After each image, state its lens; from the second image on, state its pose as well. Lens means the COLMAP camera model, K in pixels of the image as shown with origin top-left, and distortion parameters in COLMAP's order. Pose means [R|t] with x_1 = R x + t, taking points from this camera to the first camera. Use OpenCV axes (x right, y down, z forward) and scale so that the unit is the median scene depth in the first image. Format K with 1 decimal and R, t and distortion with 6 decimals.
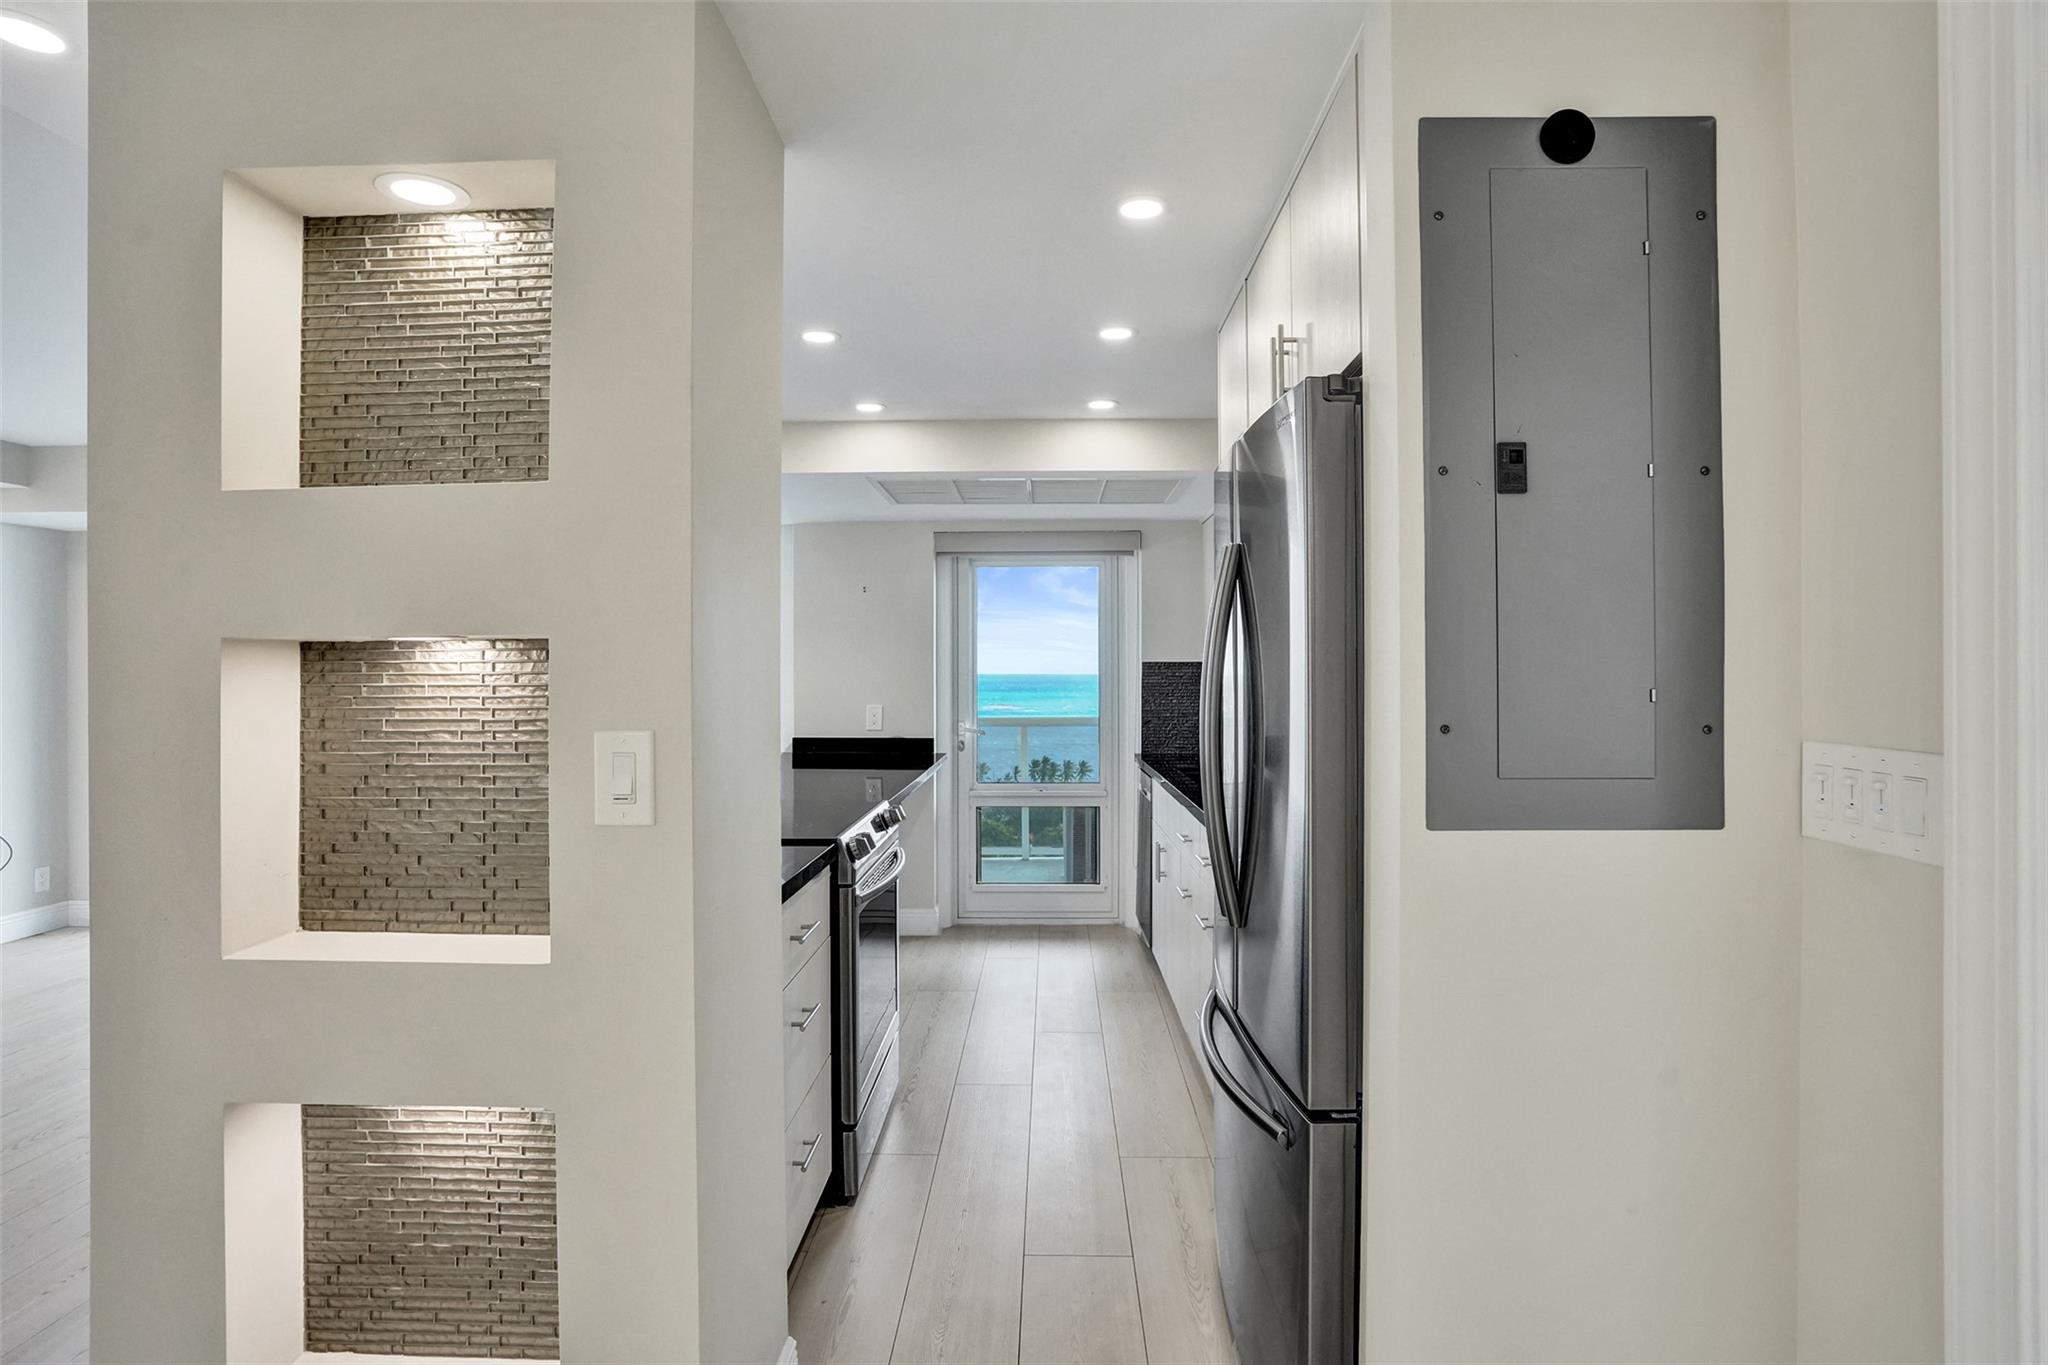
lens RADIAL K [[1002.3, 0, 1016.3], [0, 1002.3, 678.7], [0, 0, 1]] dist [-0.000350, -0.000026]
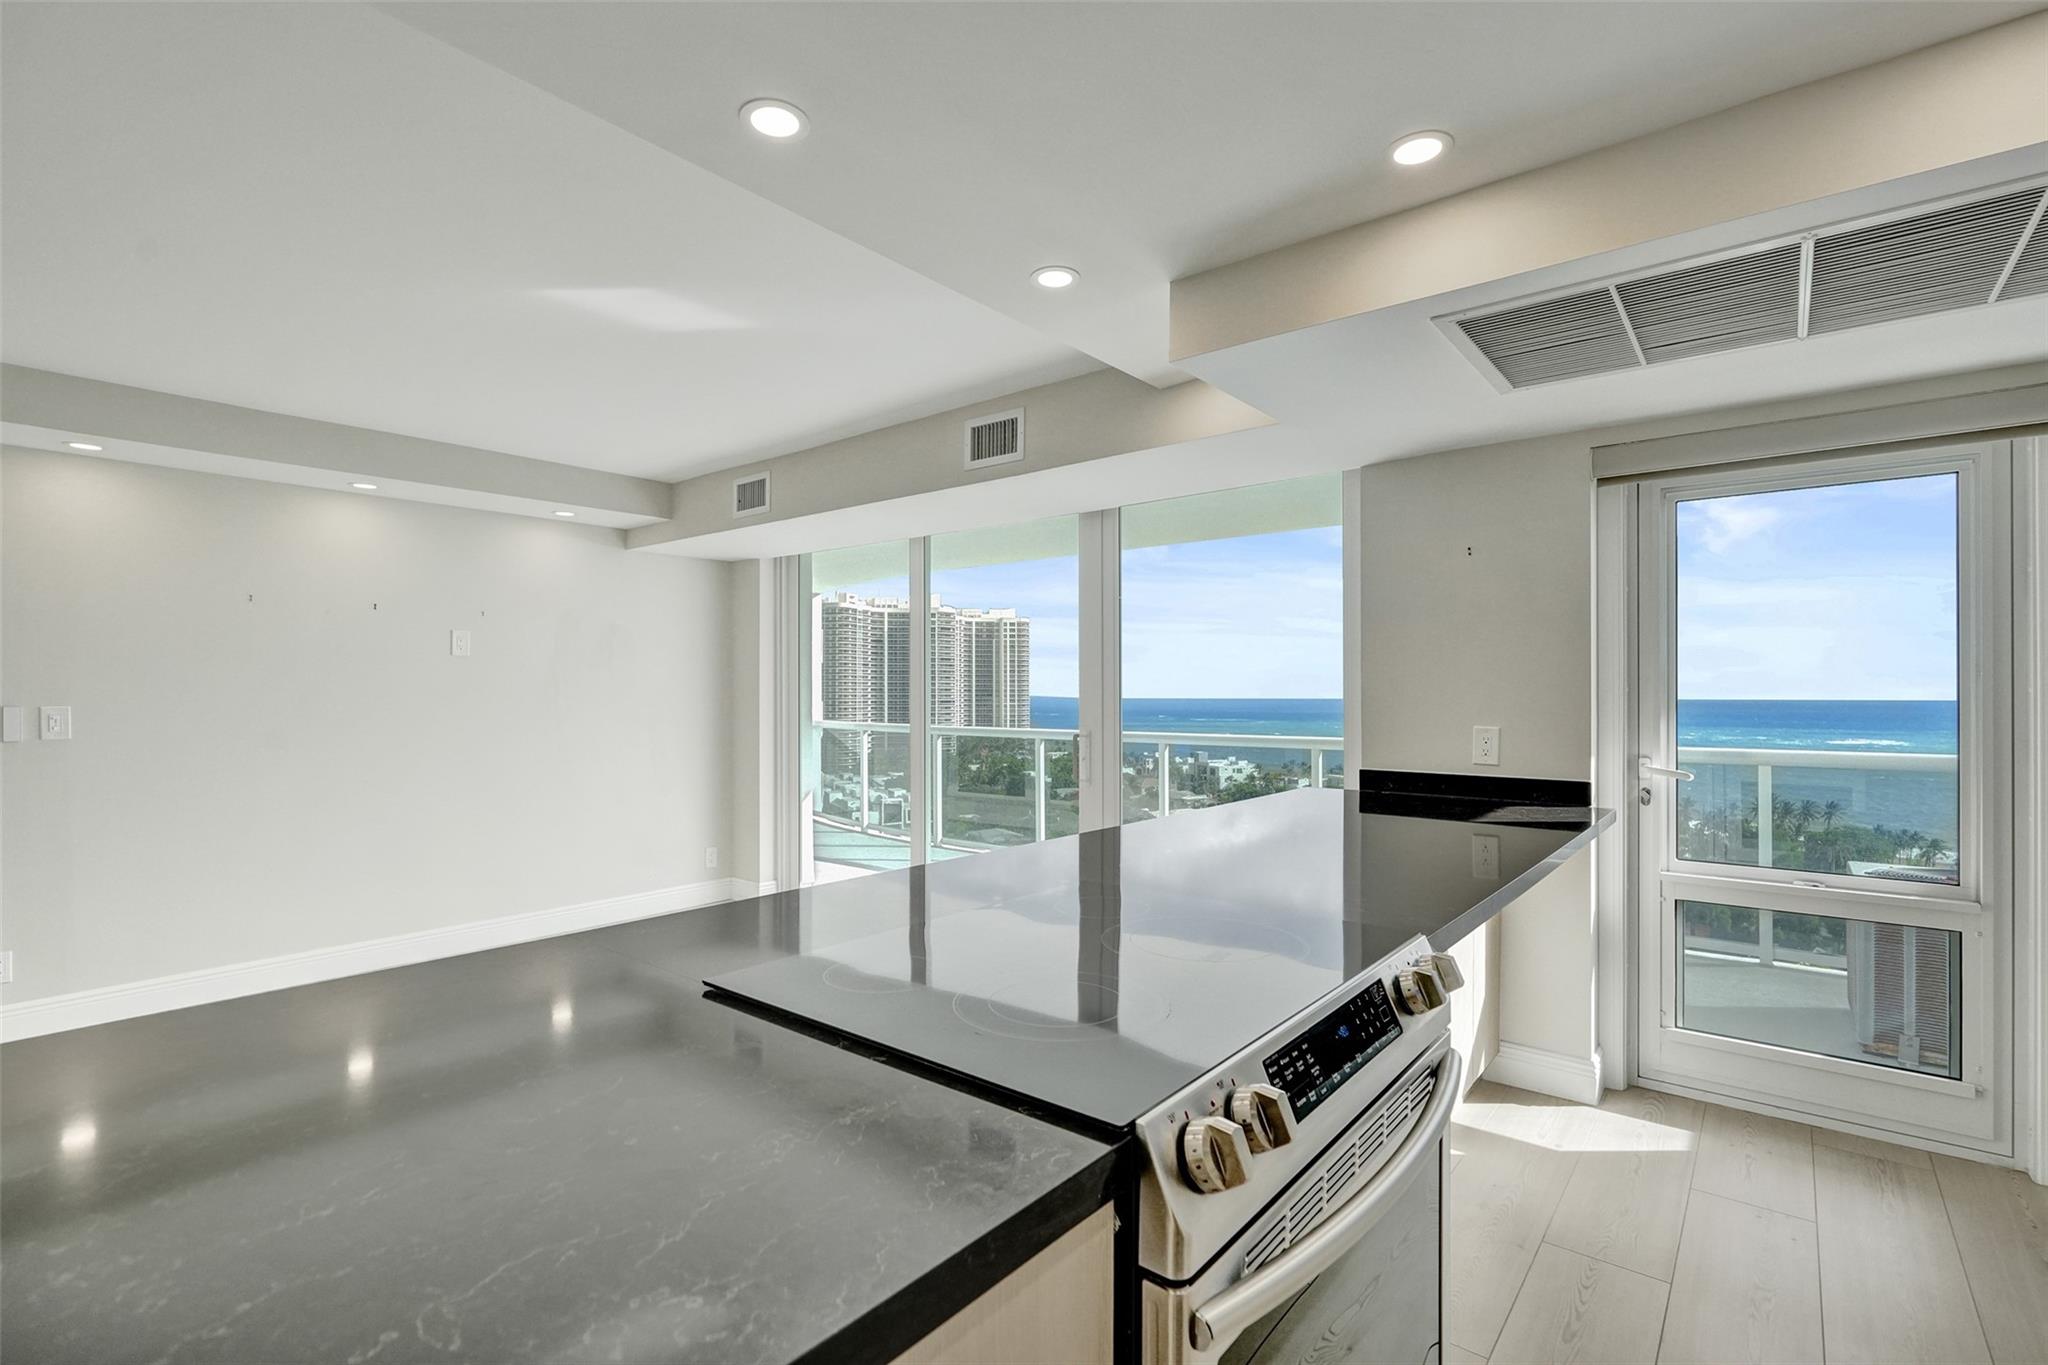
lens RADIAL K [[937.9, 0, 1039.4], [0, 937.9, 697.5], [0, 0, 1]] dist [-0.010089, 0.002652]
pose [[0.799406, 0.006850, -0.600752, -0.009708], [-0.006470, 0.999975, 0.002792, 0.008580], [0.600756, 0.001655, 0.799430, 0.347945]]
